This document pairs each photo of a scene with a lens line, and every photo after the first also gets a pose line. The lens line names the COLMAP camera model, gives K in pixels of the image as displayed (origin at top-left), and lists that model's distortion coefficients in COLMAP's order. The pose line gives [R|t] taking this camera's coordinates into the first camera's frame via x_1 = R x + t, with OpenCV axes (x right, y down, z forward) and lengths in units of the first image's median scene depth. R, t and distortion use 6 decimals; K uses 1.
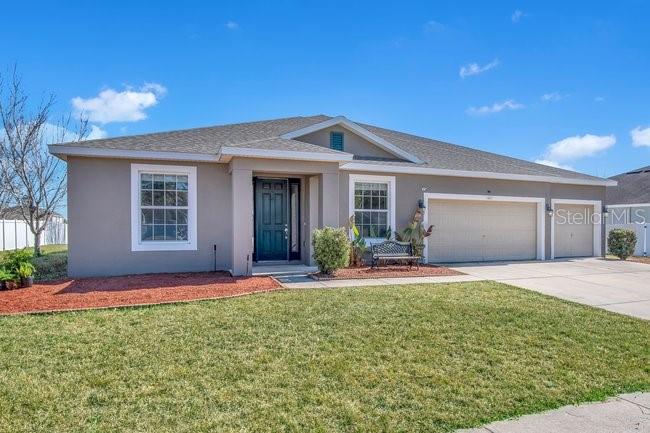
lens RADIAL K [[308.1, 0, 334.9], [0, 308.1, 218.5], [0, 0, 1]] dist [-0.019232, 0.000011]
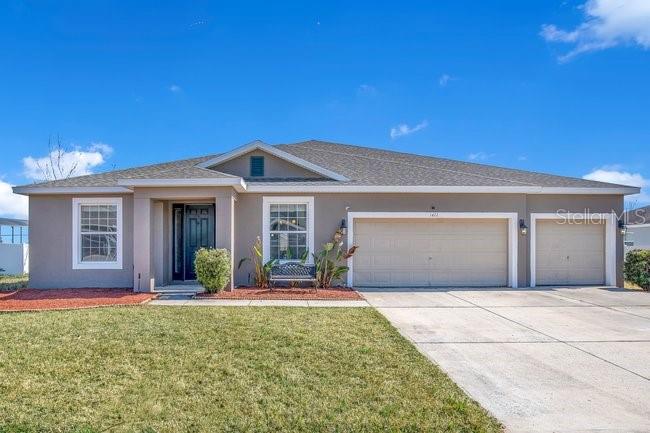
lens RADIAL K [[301.6, 0, 323.9], [0, 301.6, 239.9], [0, 0, 1]] dist [-0.014323, 0.000196]
pose [[0.962228, -0.012214, -0.271970, 0.482437], [0.011766, 0.999925, -0.003278, 0.004299], [0.271990, -0.000046, 0.962300, 0.088809]]
